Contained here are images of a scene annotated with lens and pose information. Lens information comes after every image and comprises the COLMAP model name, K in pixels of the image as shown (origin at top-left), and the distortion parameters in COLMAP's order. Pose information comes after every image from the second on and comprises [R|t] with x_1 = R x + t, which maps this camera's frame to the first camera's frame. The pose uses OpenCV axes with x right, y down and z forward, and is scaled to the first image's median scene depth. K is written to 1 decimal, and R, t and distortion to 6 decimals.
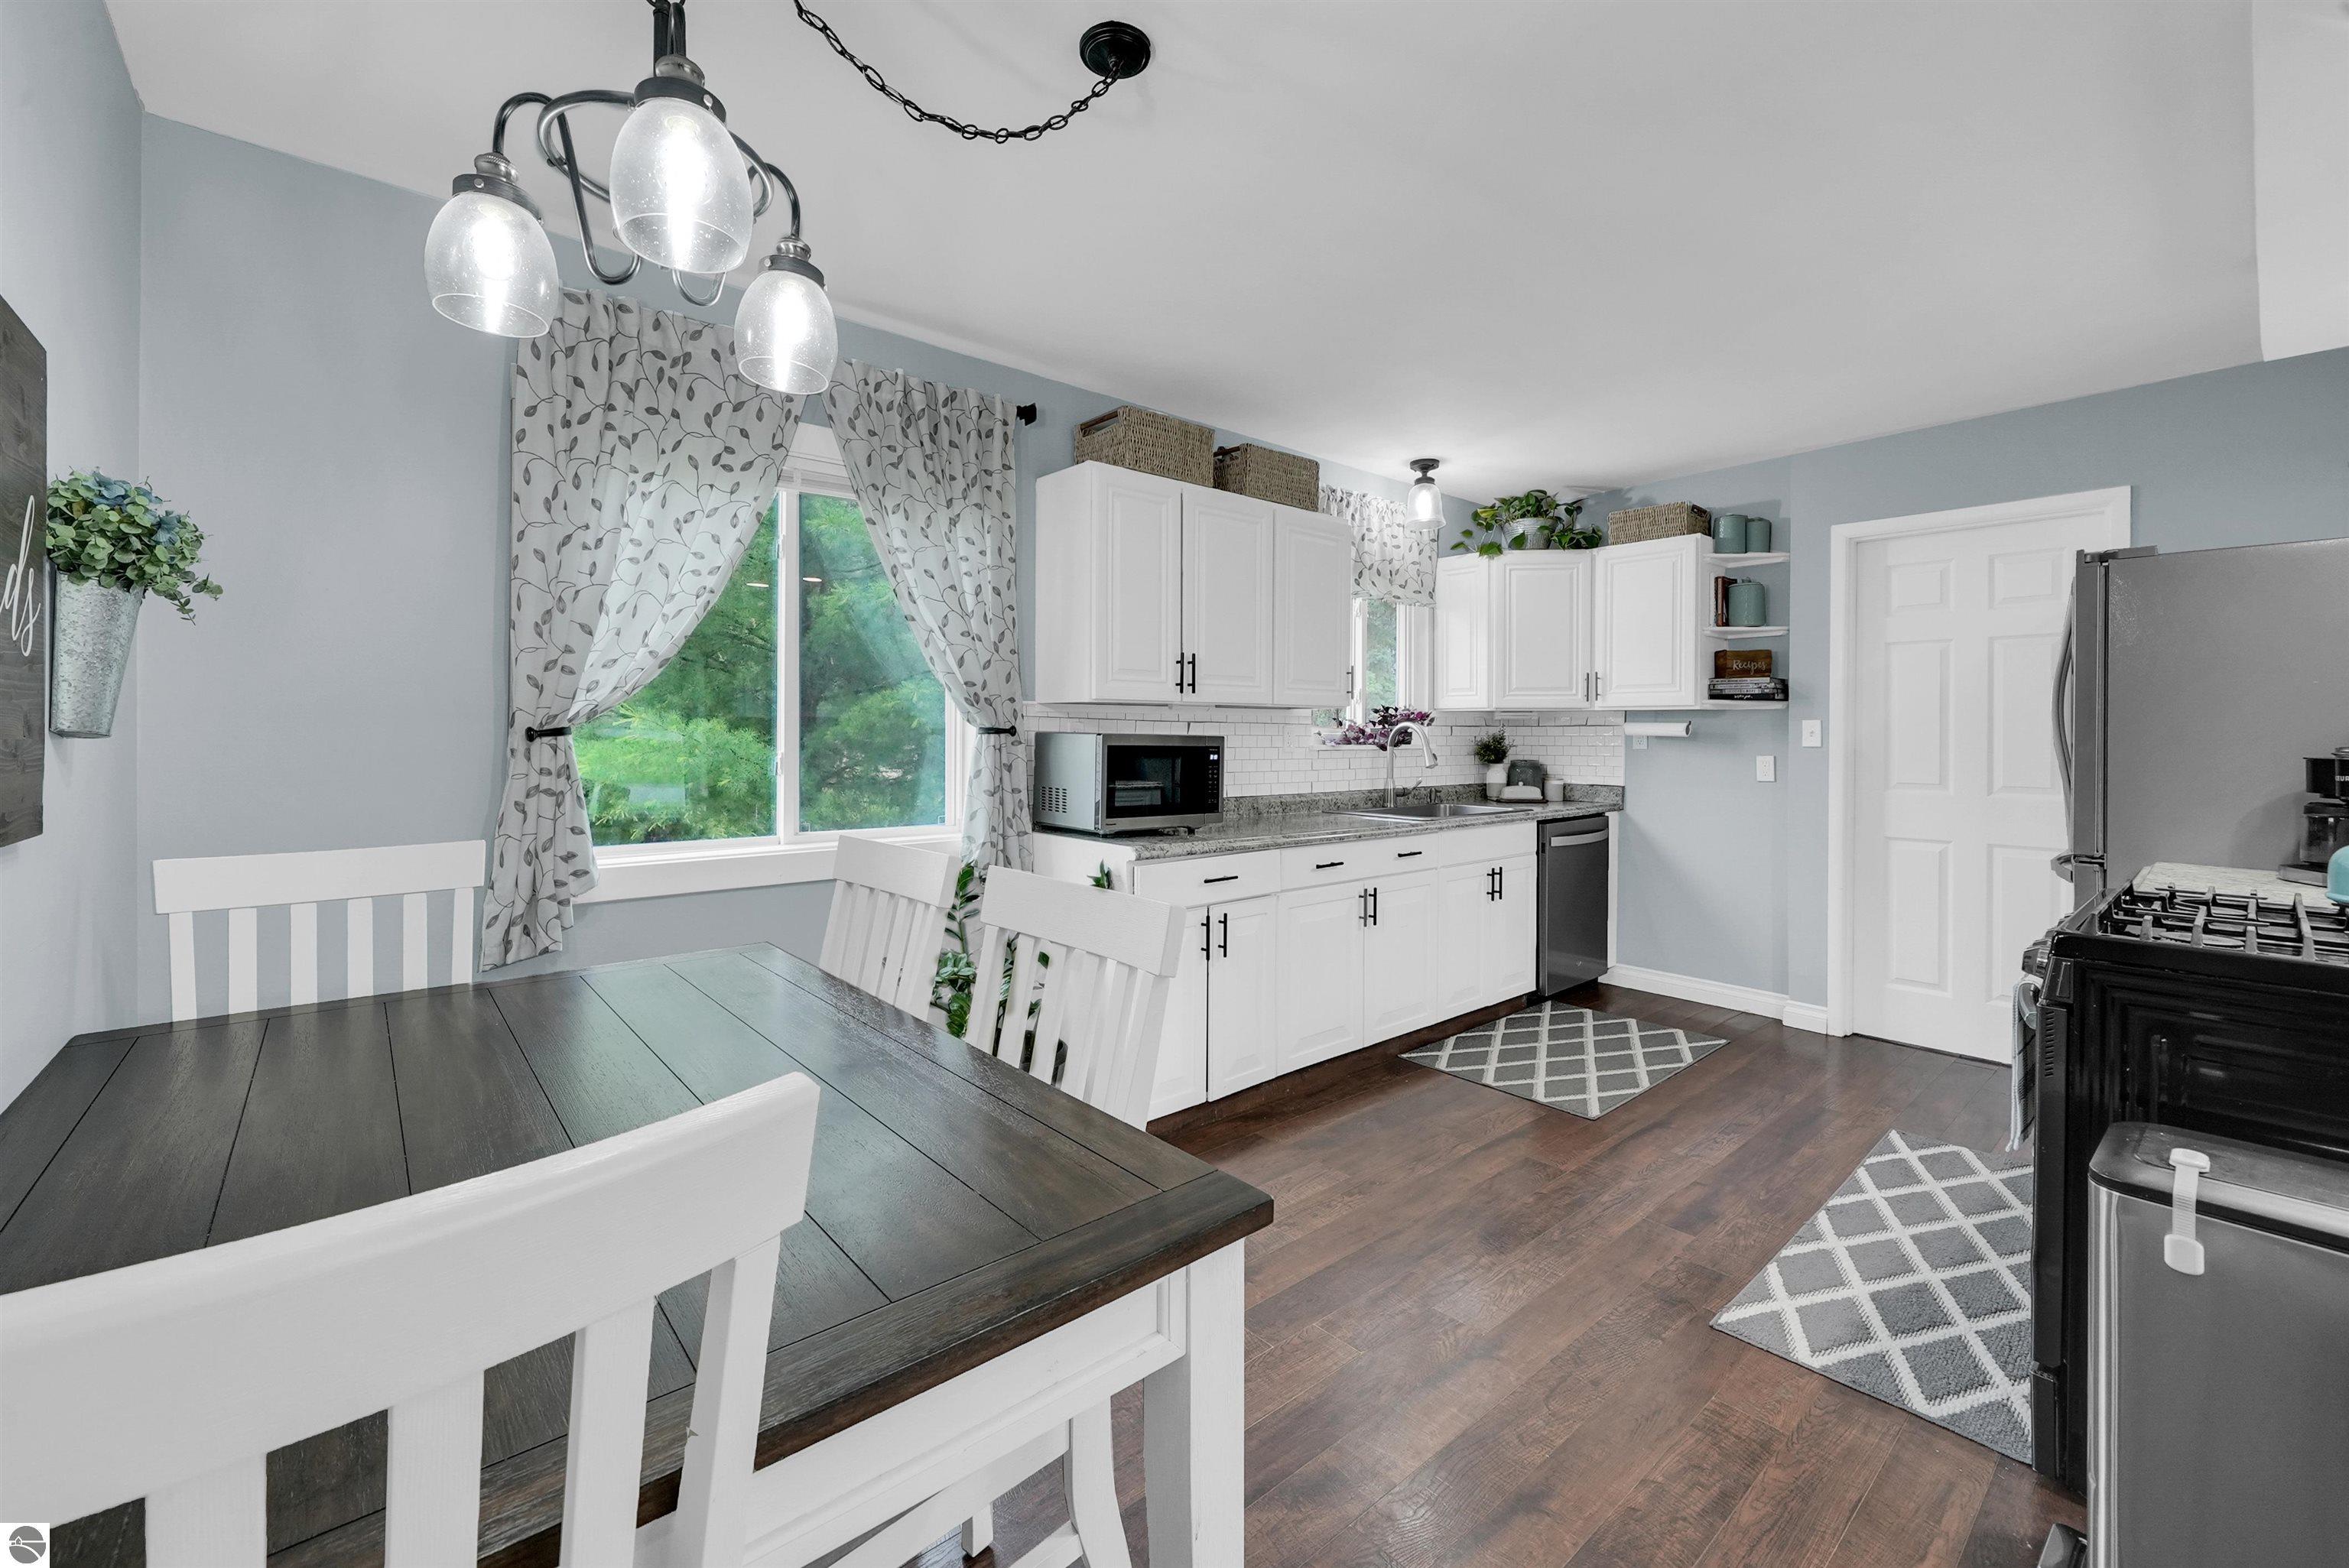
lens RADIAL K [[957.3, 0, 1165.9], [0, 957.3, 732.2], [0, 0, 1]] dist [-0.002534, -0.000438]
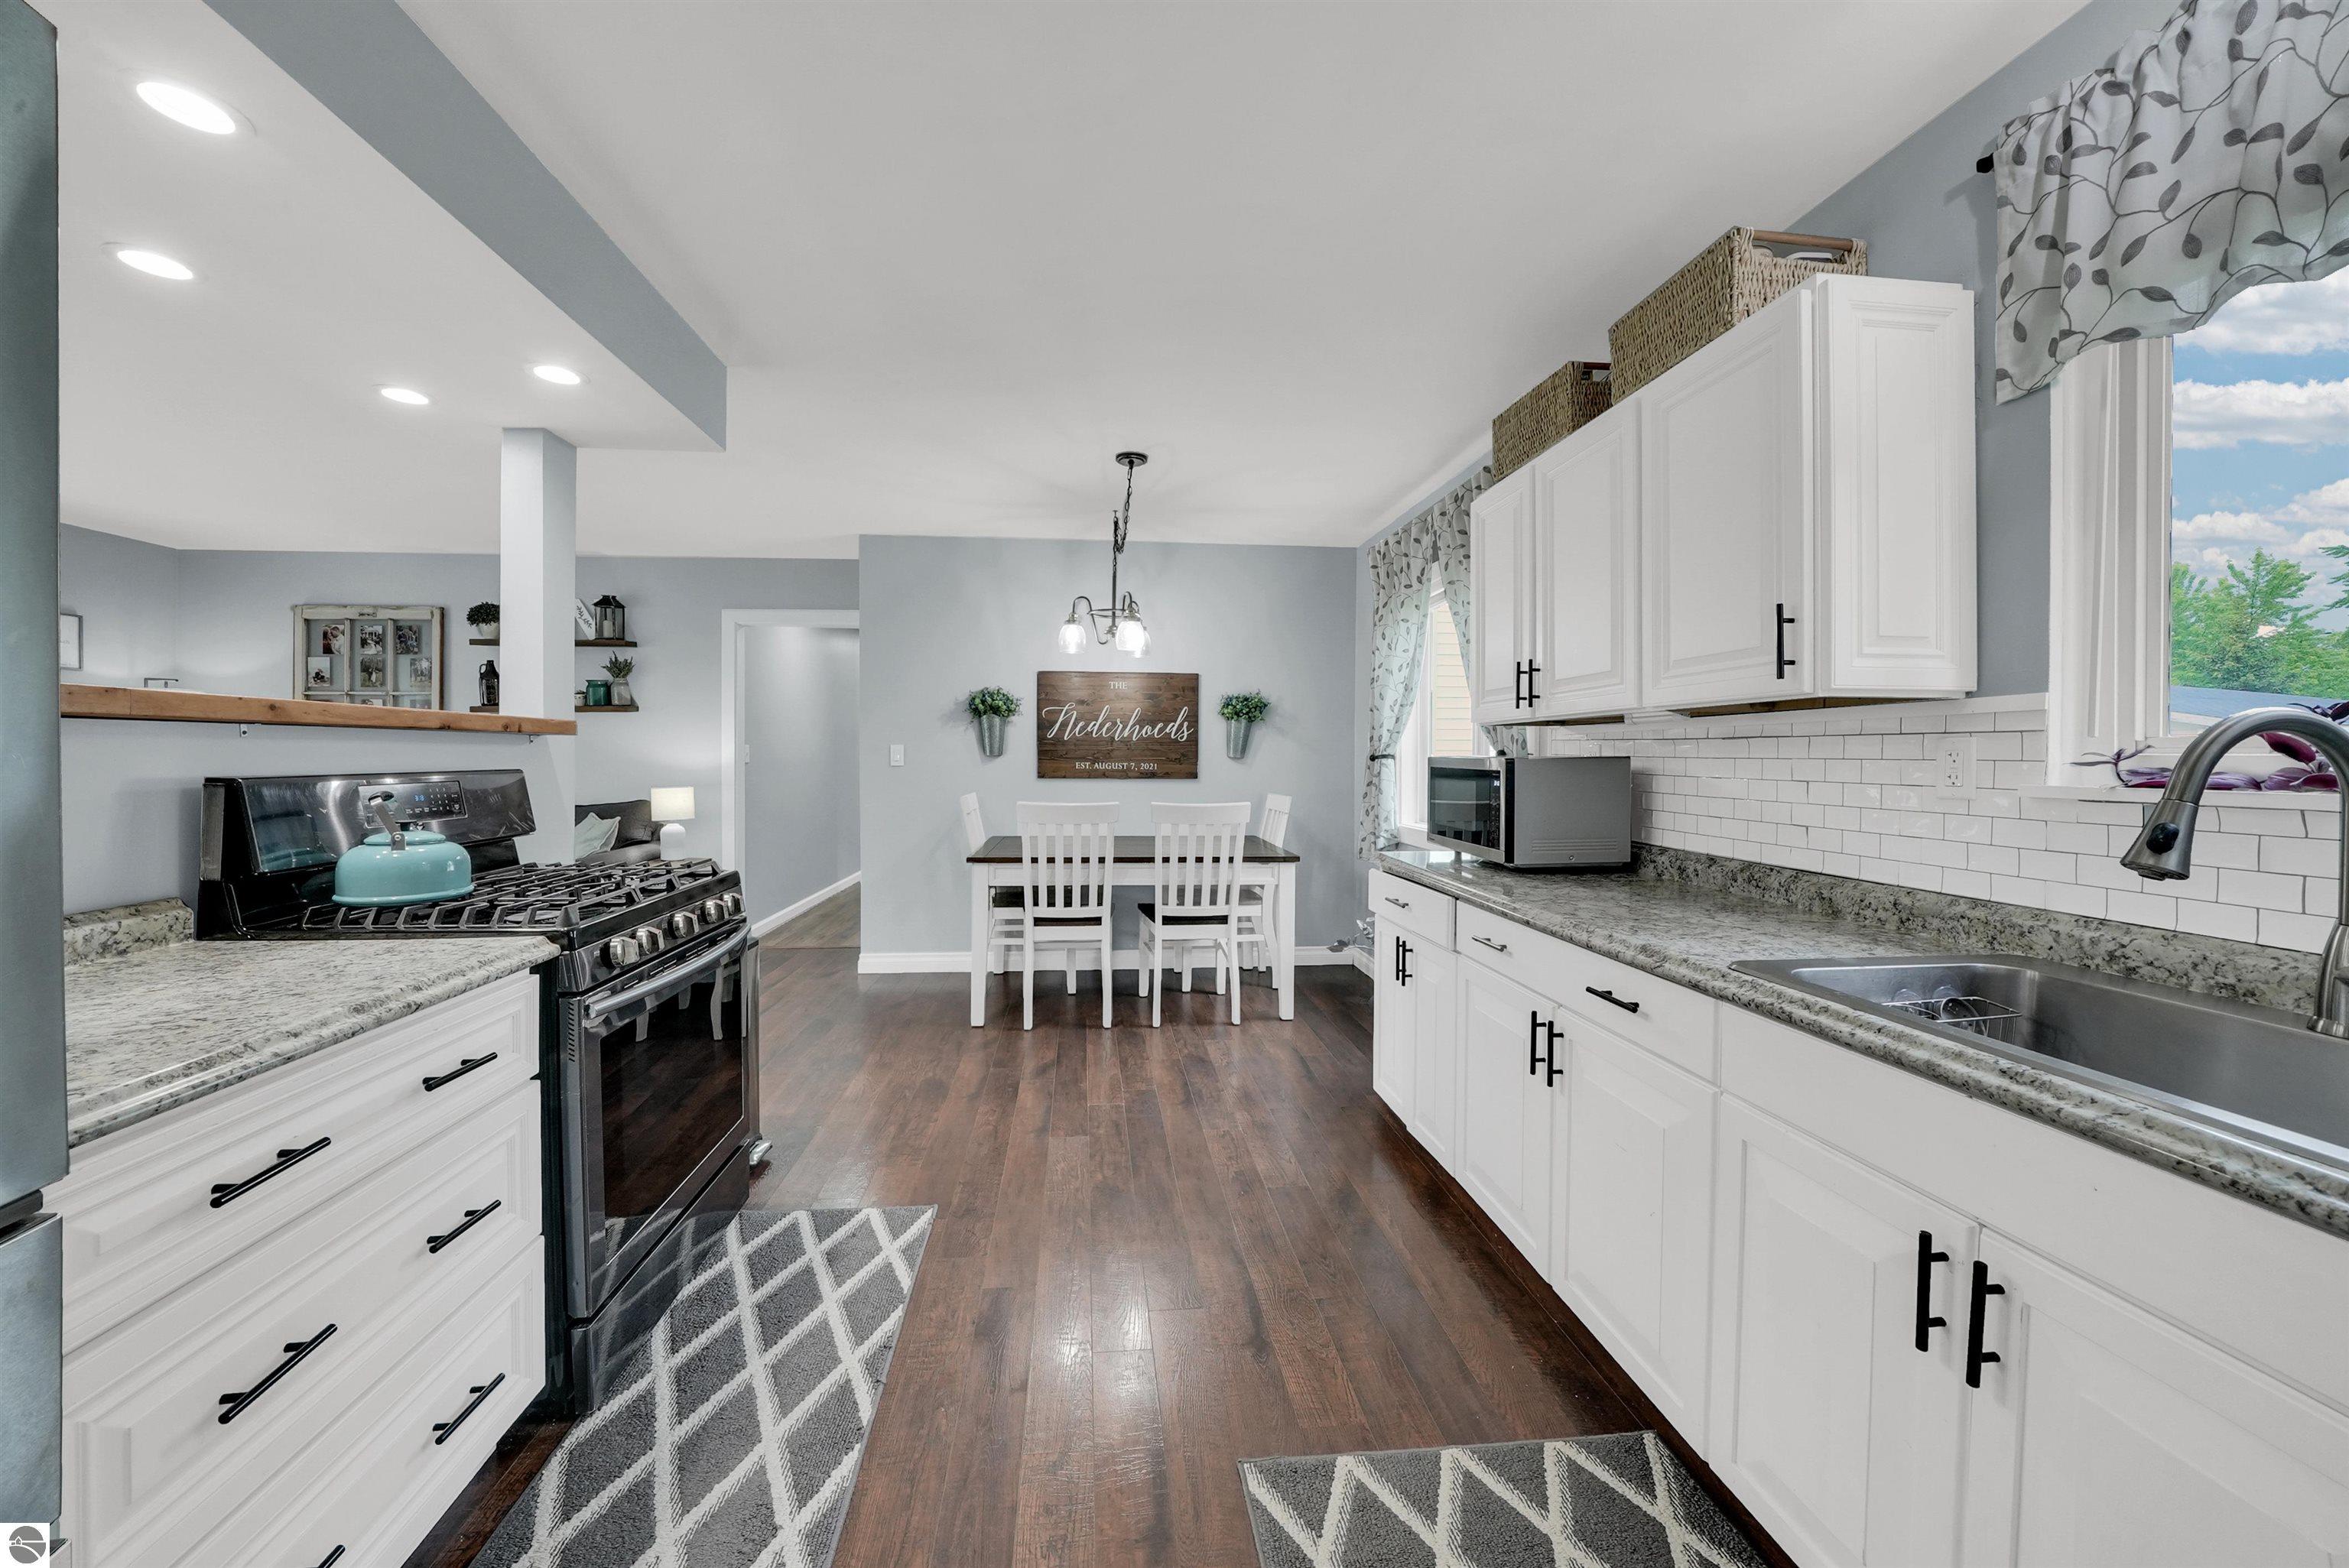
lens RADIAL K [[829.3, 0, 1156.9], [0, 829.3, 762.4], [0, 0, 1]] dist [-0.014532, -0.000187]
pose [[-0.578151, 0.000650, -0.815929, 0.692514], [-0.004659, 0.999981, 0.004099, 0.005899], [0.815916, 0.006171, -0.578137, 0.997328]]
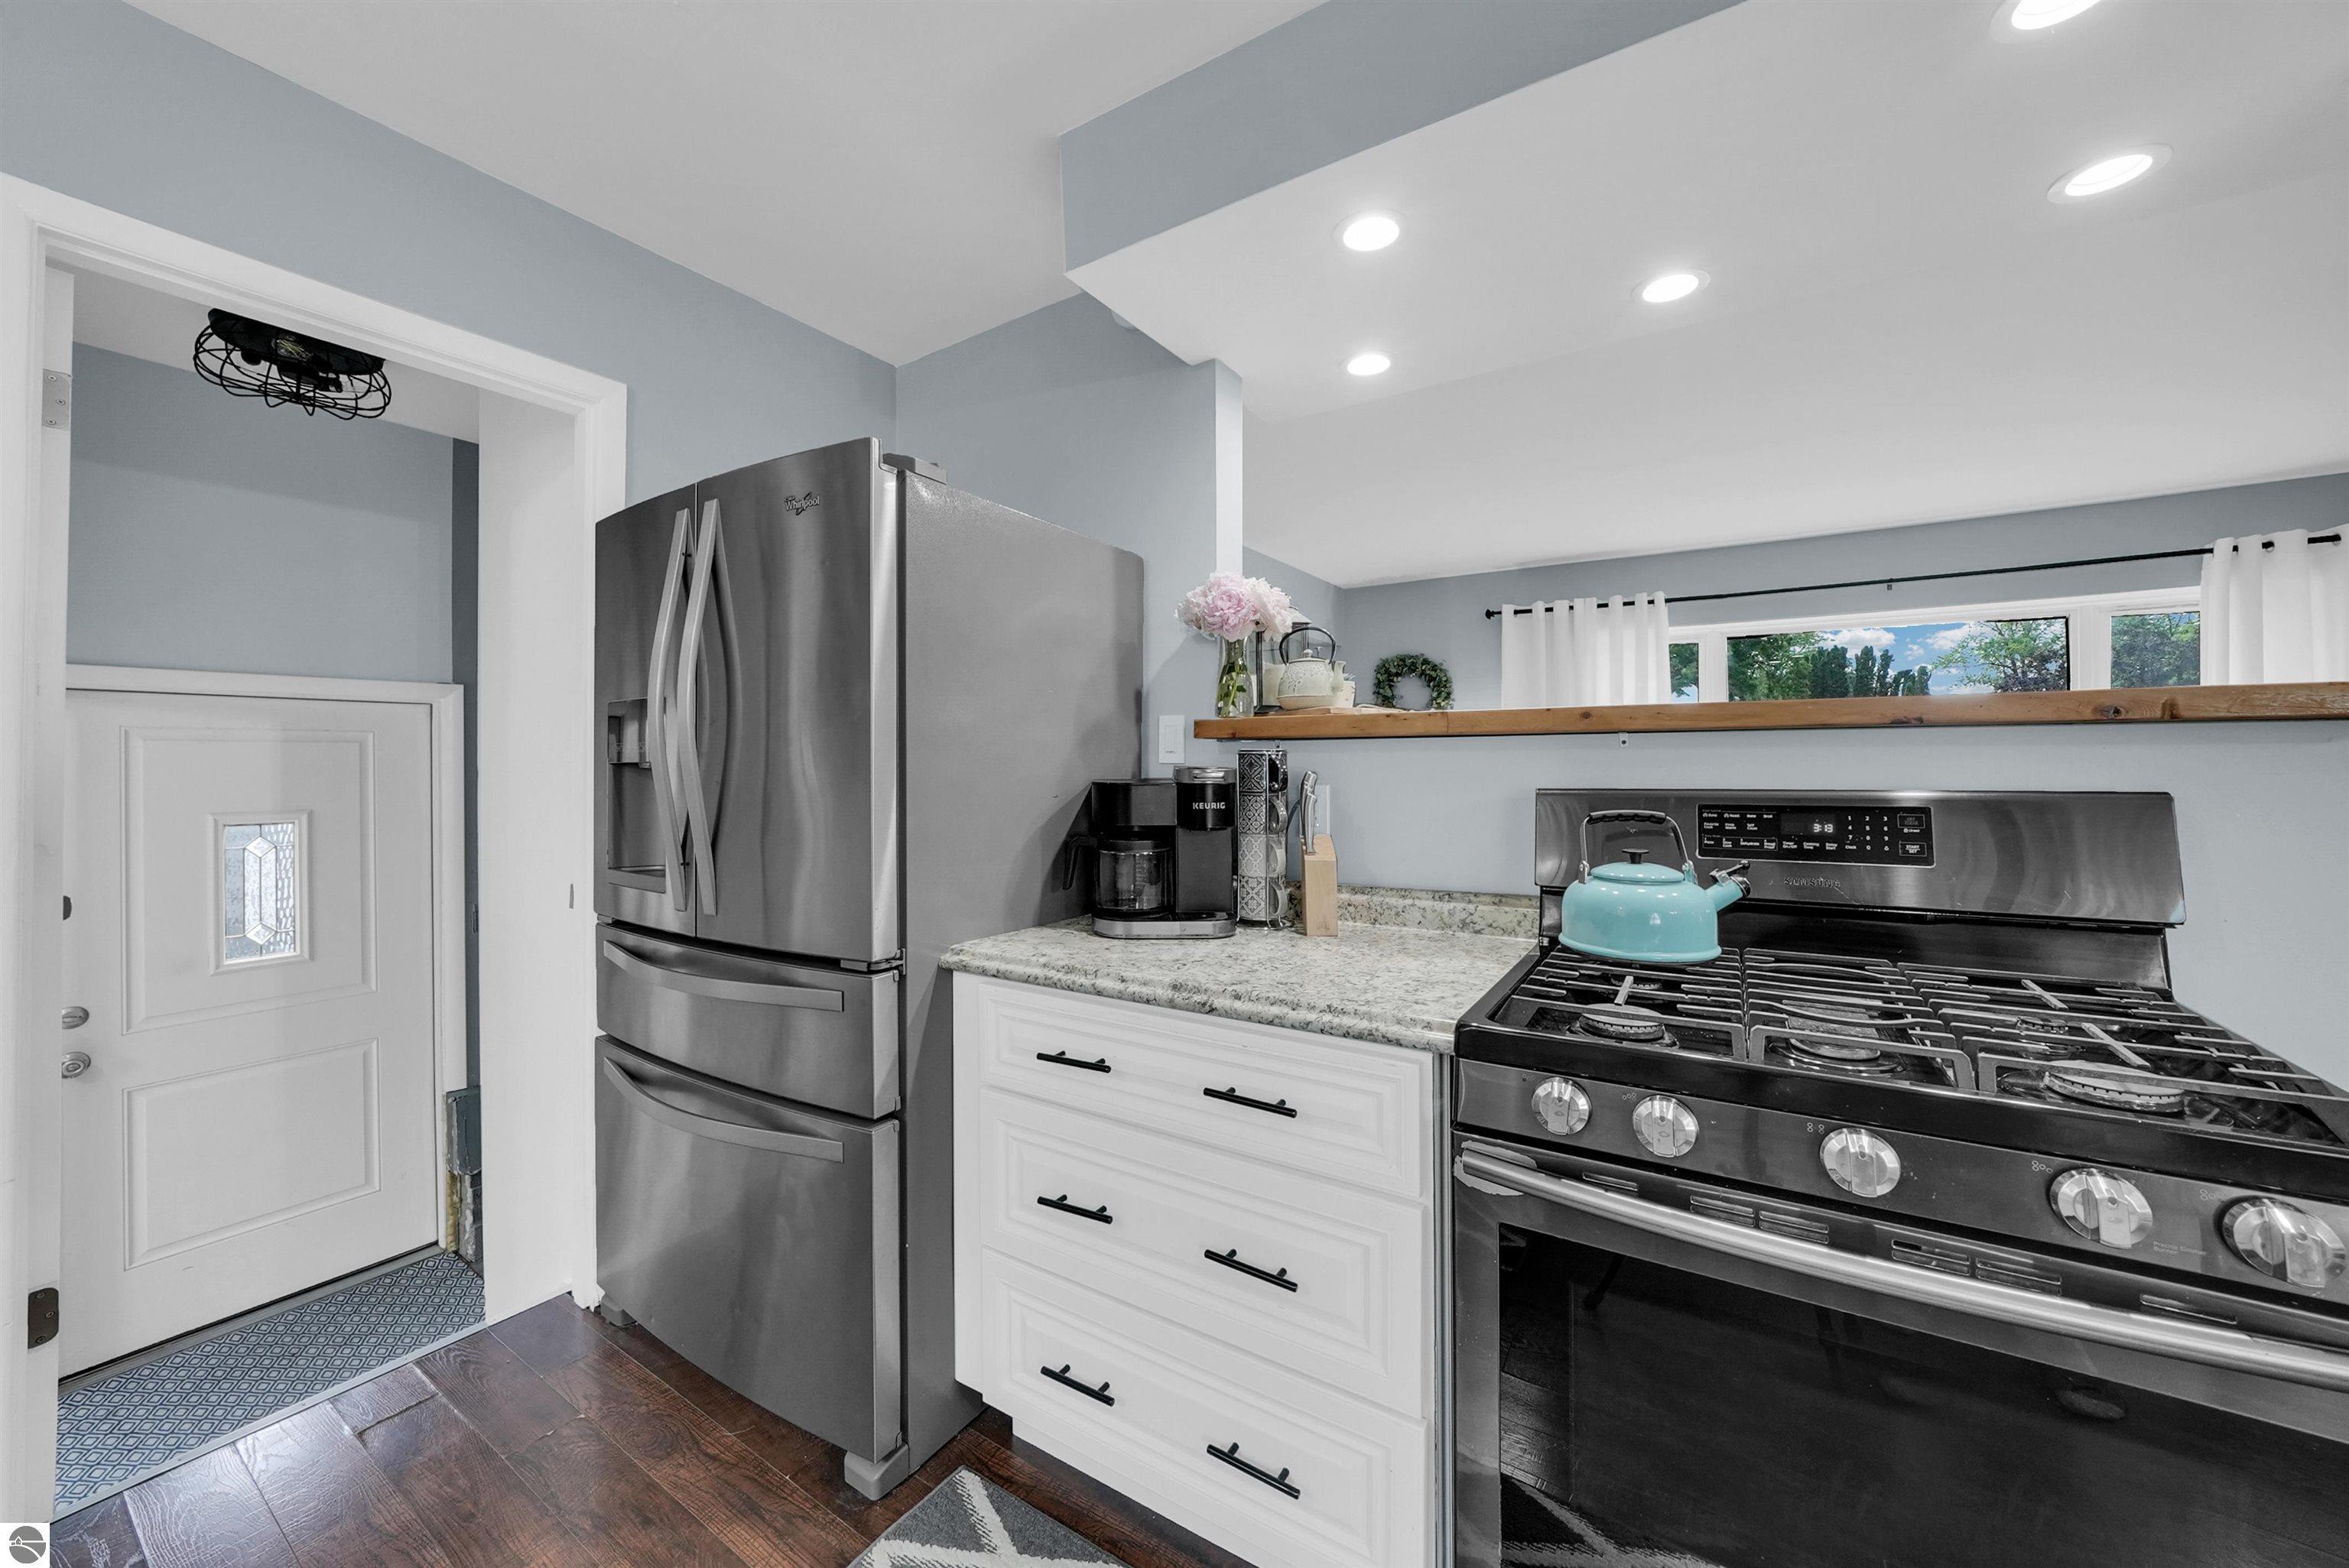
lens RADIAL K [[859.7, 0, 1194.1], [0, 859.7, 760.8], [0, 0, 1]] dist [-0.004478, 0.000141]
pose [[-0.298898, -0.002018, 0.954283, 0.302709], [-0.005003, 0.999987, 0.000547, 0.004381], [-0.954272, -0.004611, -0.298904, 0.709298]]
